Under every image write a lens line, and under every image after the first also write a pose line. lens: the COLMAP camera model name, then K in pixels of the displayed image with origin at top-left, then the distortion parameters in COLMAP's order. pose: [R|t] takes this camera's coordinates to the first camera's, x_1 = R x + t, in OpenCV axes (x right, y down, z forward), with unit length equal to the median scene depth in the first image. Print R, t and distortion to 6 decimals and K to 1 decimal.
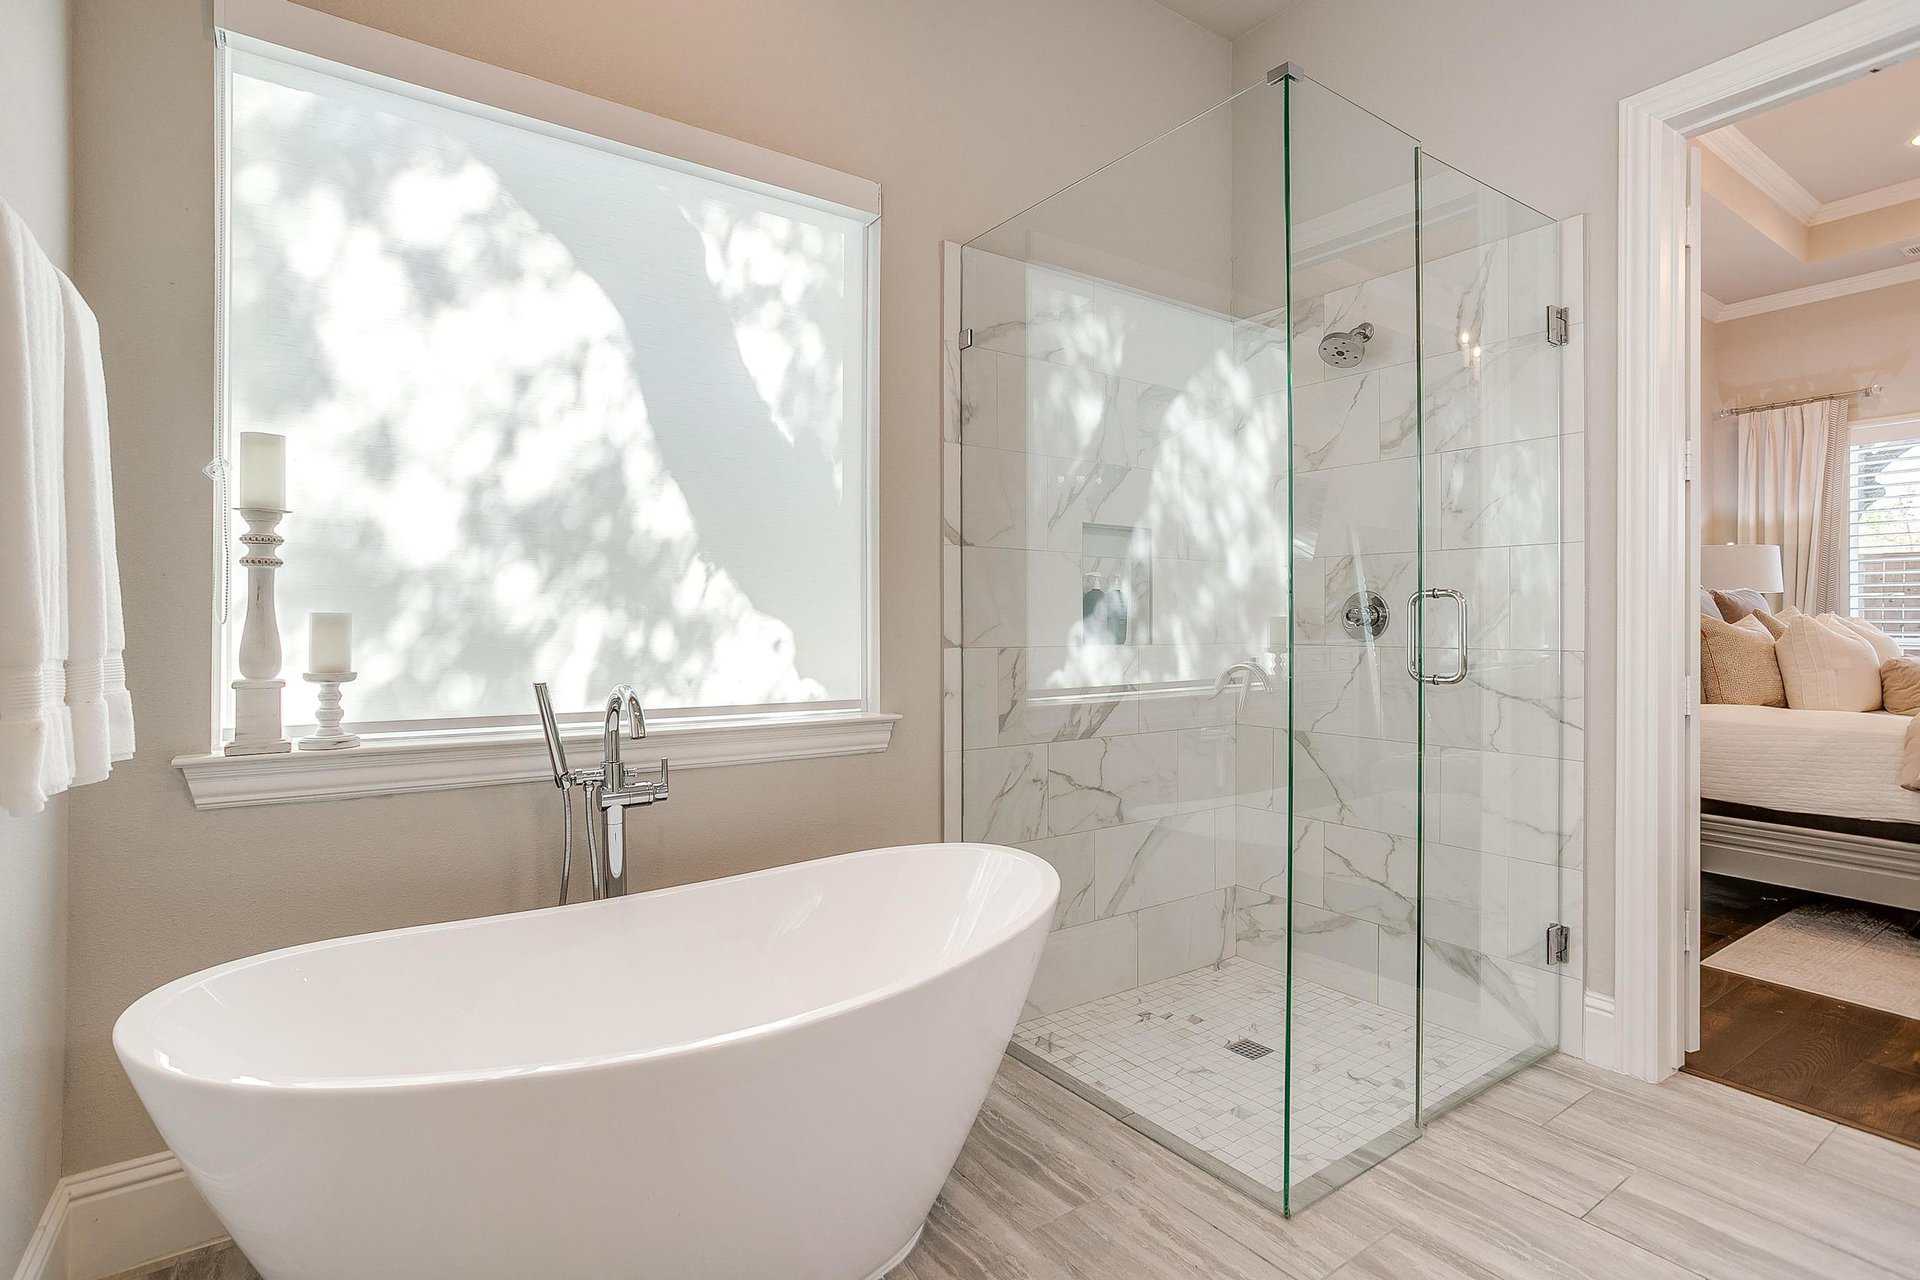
lens RADIAL K [[936.3, 0, 961.2], [0, 936.3, 617.1], [0, 0, 1]] dist [-0.076412, 0.045819]
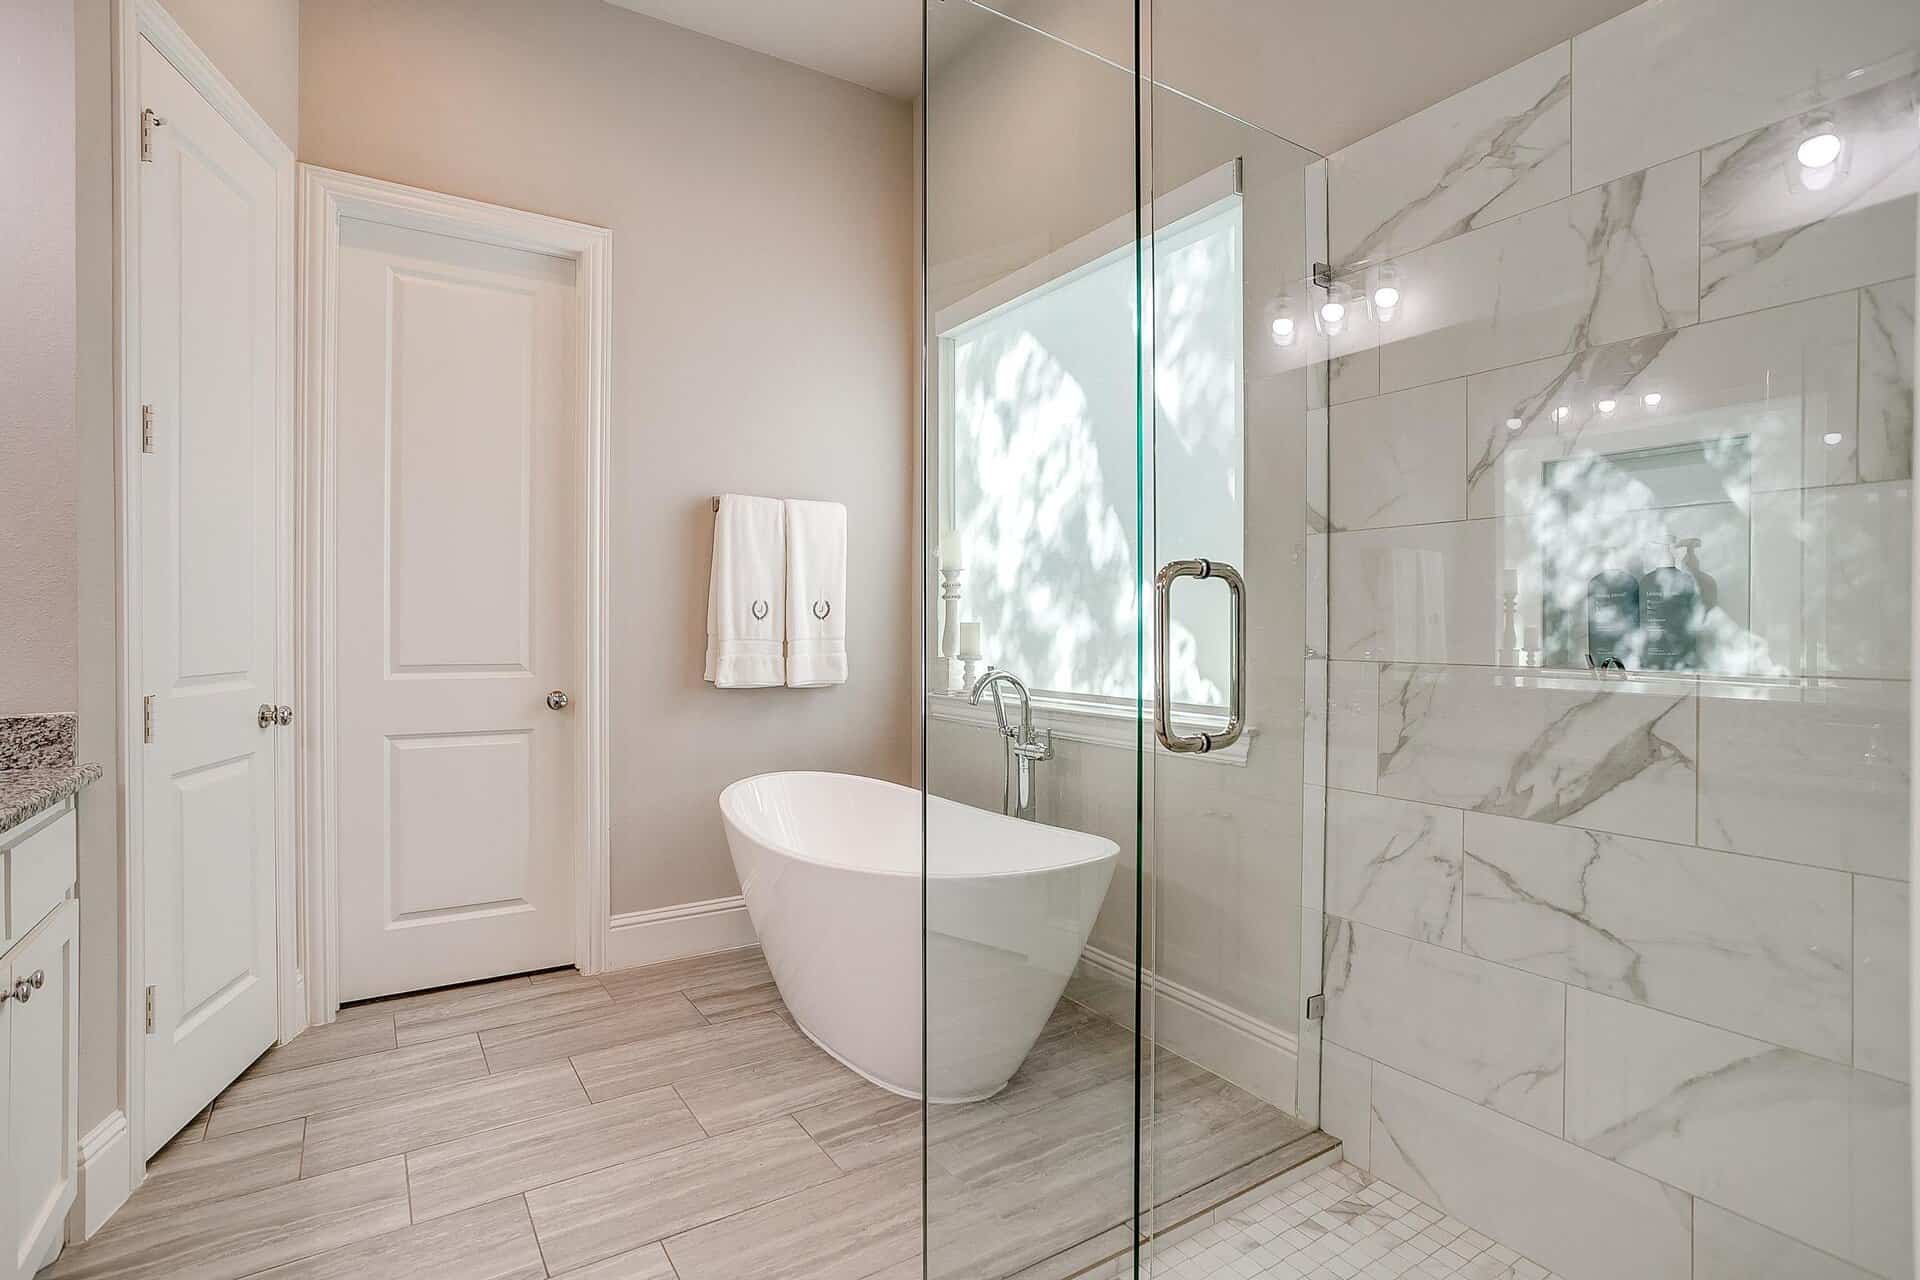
lens RADIAL K [[947.6, 0, 955.6], [0, 947.6, 632.4], [0, 0, 1]] dist [-0.051031, 0.028788]
pose [[-0.027934, 0.004277, -0.999601, 0.914988], [-0.003092, 0.999986, 0.004365, 0.007670], [0.999605, 0.003213, -0.027921, 0.783002]]
